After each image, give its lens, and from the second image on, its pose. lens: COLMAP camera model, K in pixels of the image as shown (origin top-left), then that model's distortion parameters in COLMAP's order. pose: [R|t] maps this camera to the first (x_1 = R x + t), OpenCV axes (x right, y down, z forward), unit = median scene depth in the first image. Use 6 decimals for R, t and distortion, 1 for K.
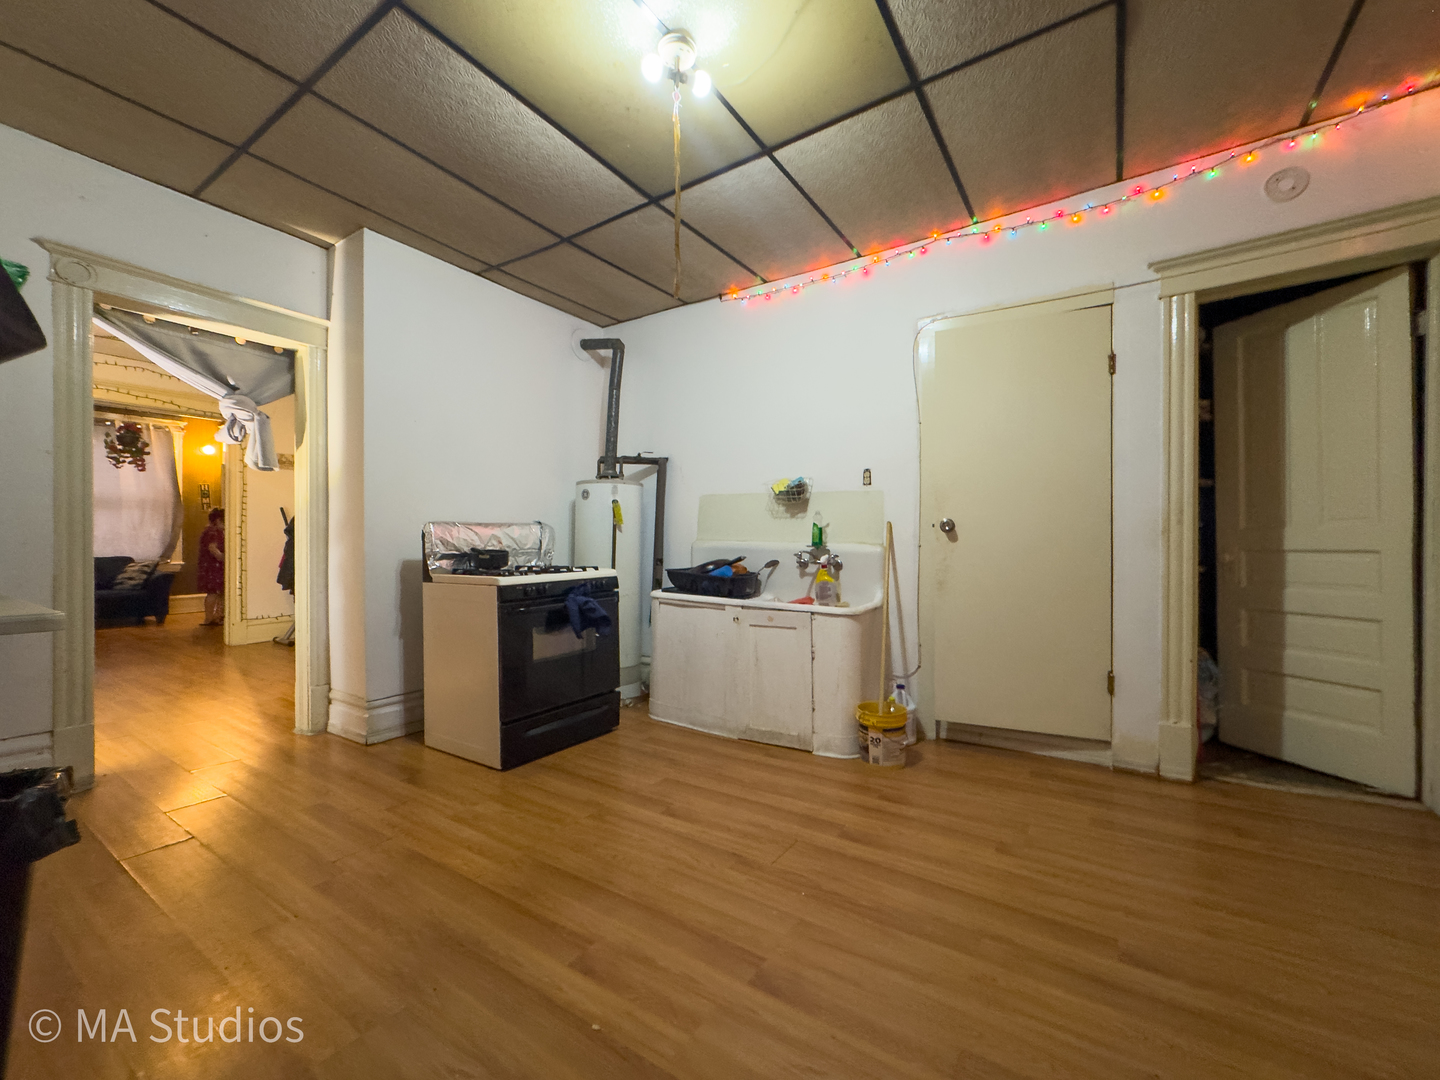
lens RADIAL K [[581.7, 0, 720.0], [0, 581.7, 540.0], [0, 0, 1]] dist [0.000030, 0.000189]
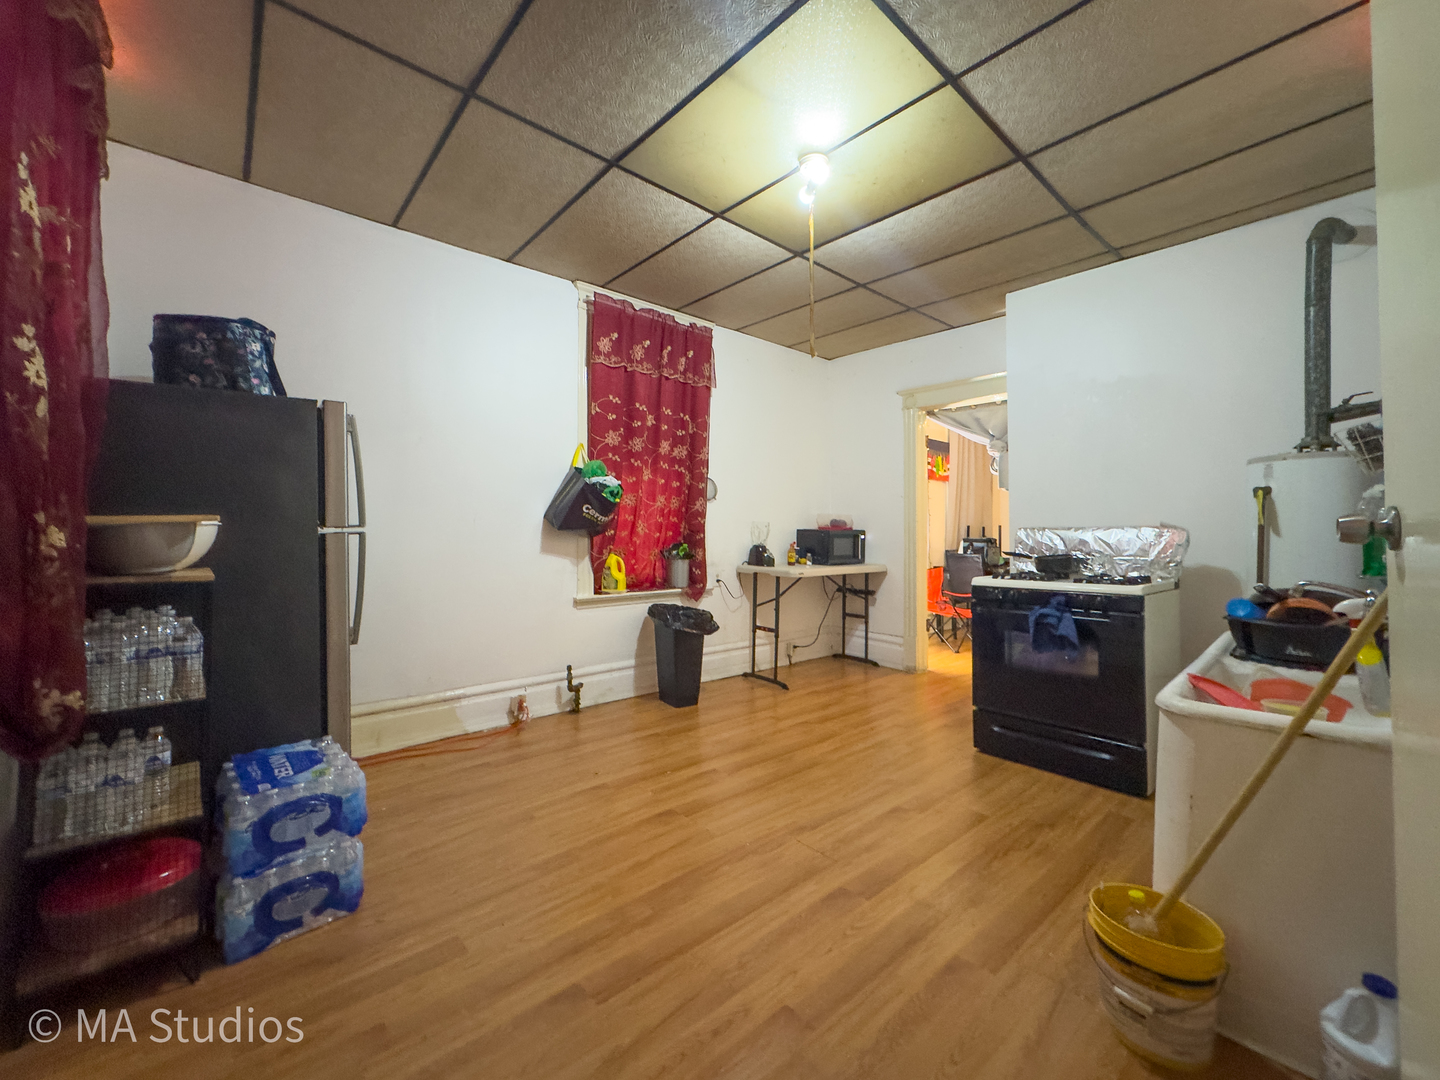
lens RADIAL K [[606.7, 0, 725.1], [0, 606.7, 517.7], [0, 0, 1]] dist [0.022075, 0.000064]
pose [[-0.247324, -0.021737, -0.968689, 0.950325], [0.004107, 0.999716, -0.023481, -0.030341], [0.968924, -0.009786, -0.247165, 0.862923]]
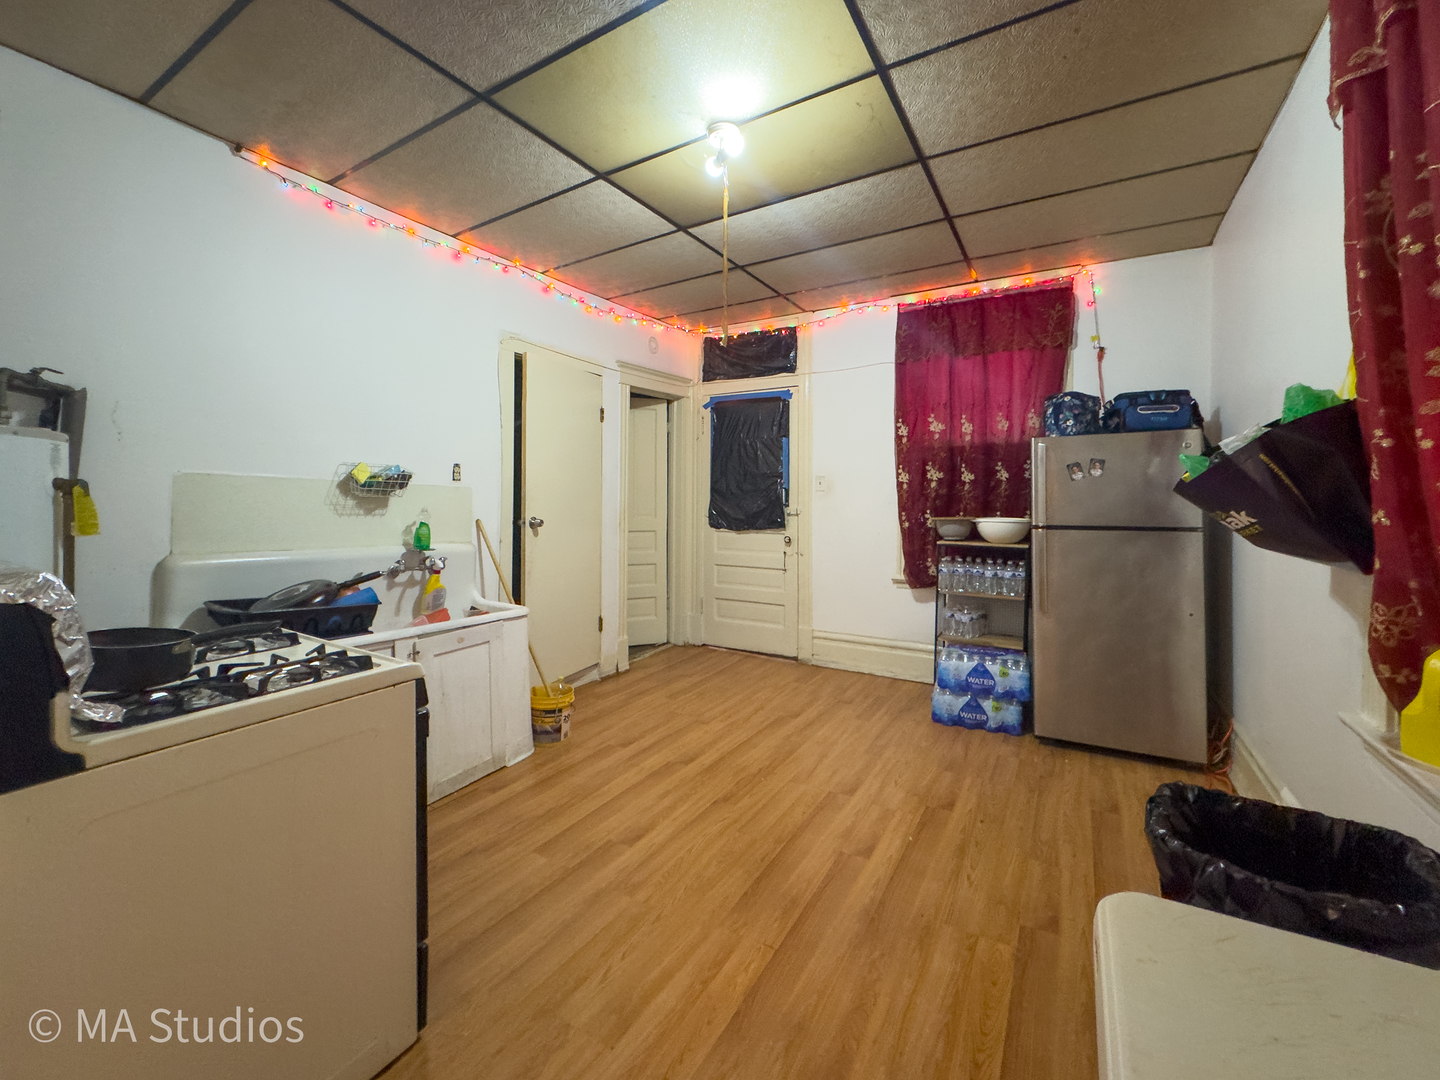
lens RADIAL K [[594.6, 0, 715.4], [0, 594.6, 500.3], [0, 0, 1]] dist [-0.000175, 0.000070]
pose [[-0.033364, 0.003125, 0.999438, -0.948210], [-0.000365, 0.999995, -0.003139, -0.077300], [-0.999443, -0.000469, -0.033362, 0.793410]]
